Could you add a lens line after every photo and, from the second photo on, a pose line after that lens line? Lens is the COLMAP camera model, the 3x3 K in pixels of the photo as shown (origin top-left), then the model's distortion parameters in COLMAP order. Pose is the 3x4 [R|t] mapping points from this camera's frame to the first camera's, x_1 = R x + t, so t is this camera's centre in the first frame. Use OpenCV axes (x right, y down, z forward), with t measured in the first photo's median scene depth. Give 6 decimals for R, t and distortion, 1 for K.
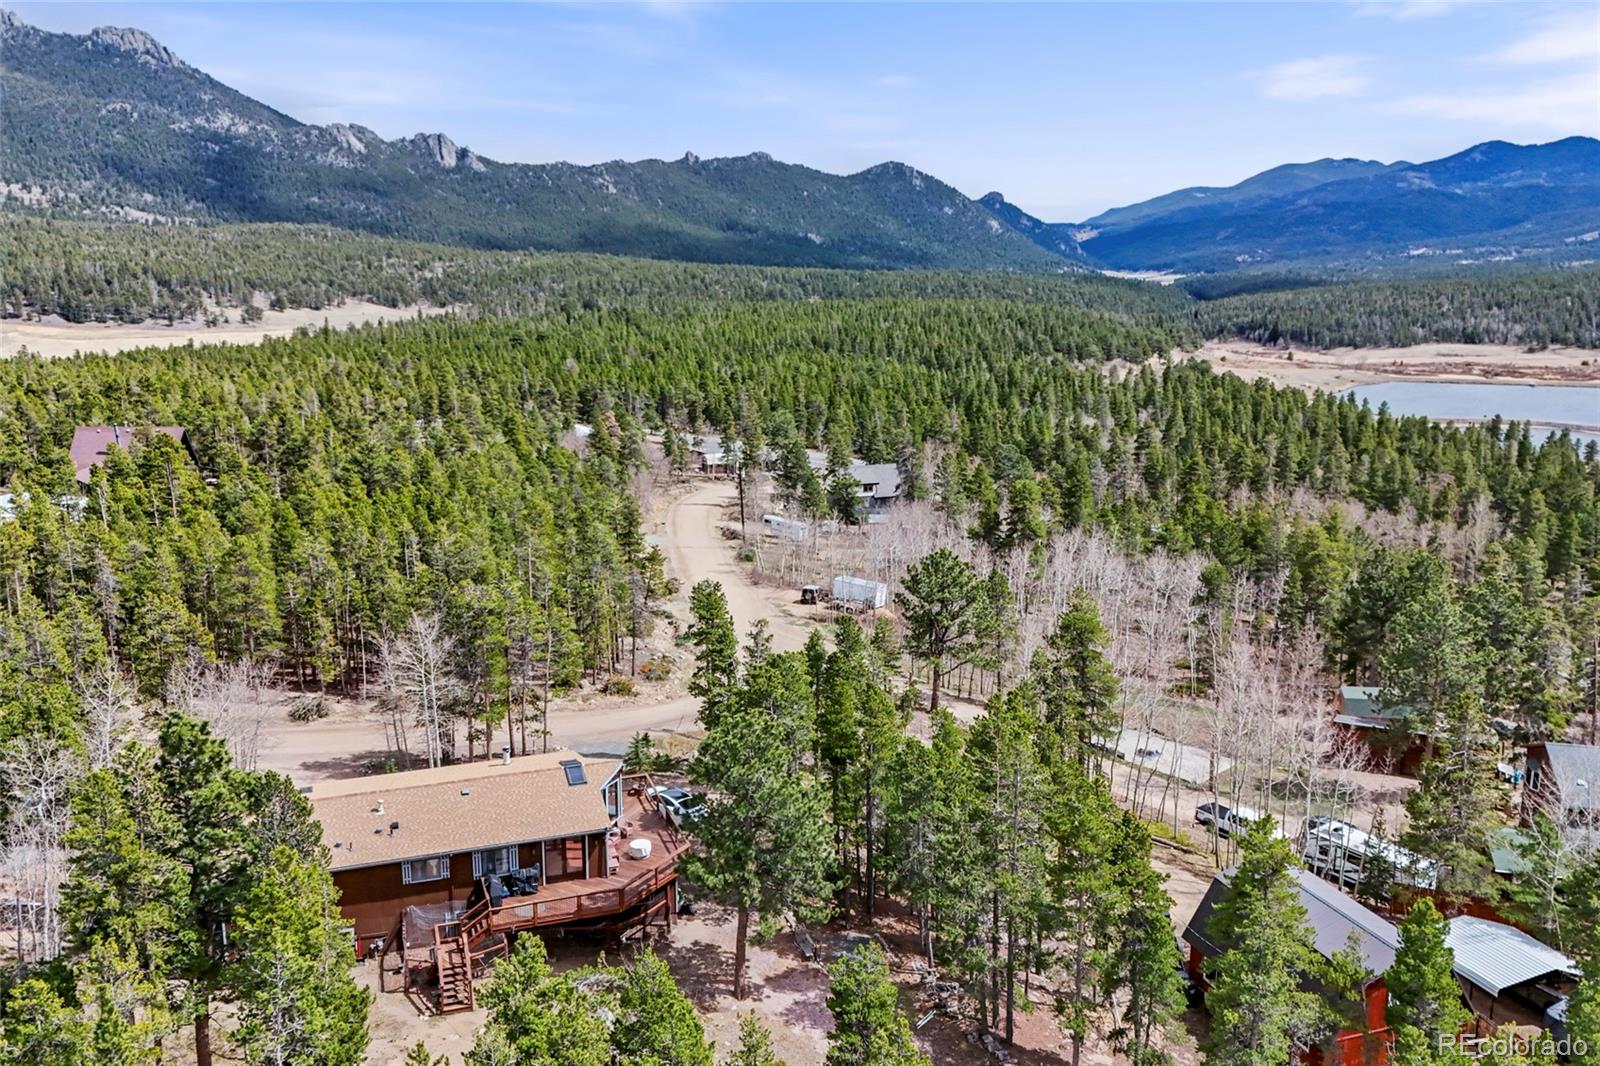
lens RADIAL K [[1547.4, 0, 800.0], [0, 1547.4, 533.0], [0, 0, 1]] dist [0.005596, -0.007050]
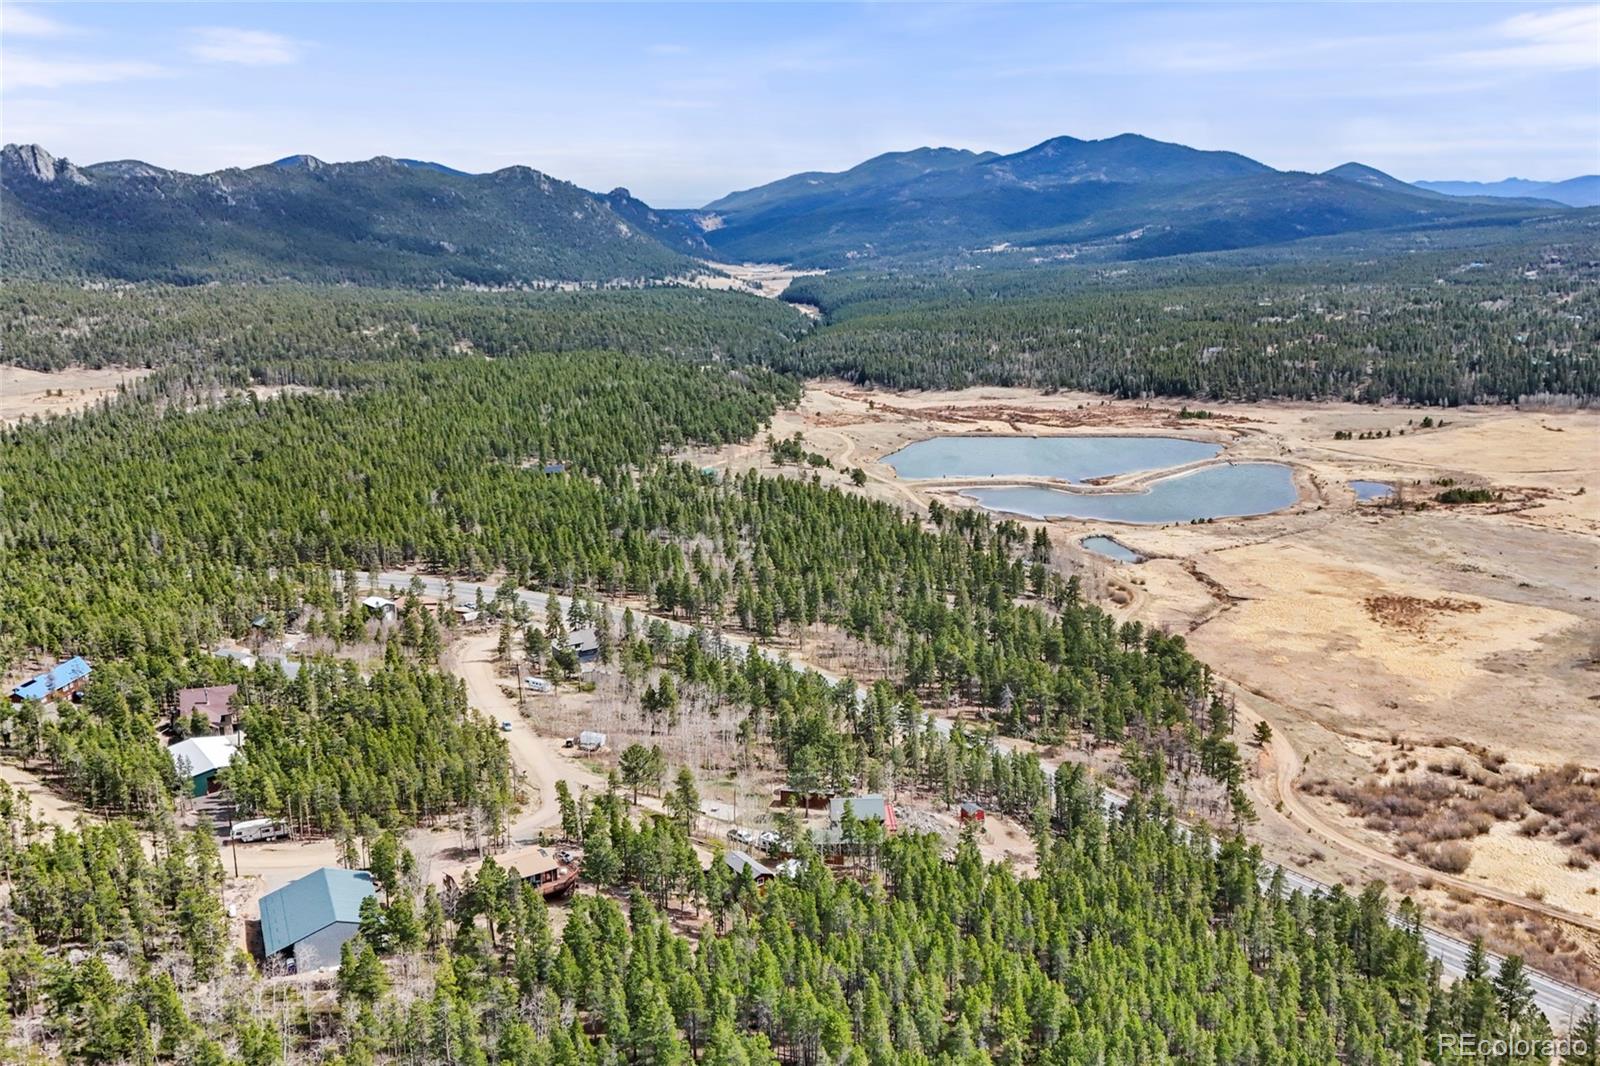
lens RADIAL K [[1477.6, 0, 860.2], [0, 1477.6, 531.0], [0, 0, 1]] dist [0.121927, -0.188533]
pose [[0.961695, -0.066901, 0.265831, -0.016758], [0.063025, 0.997745, 0.023094, -0.034077], [-0.266777, -0.005456, 0.963743, -0.138256]]
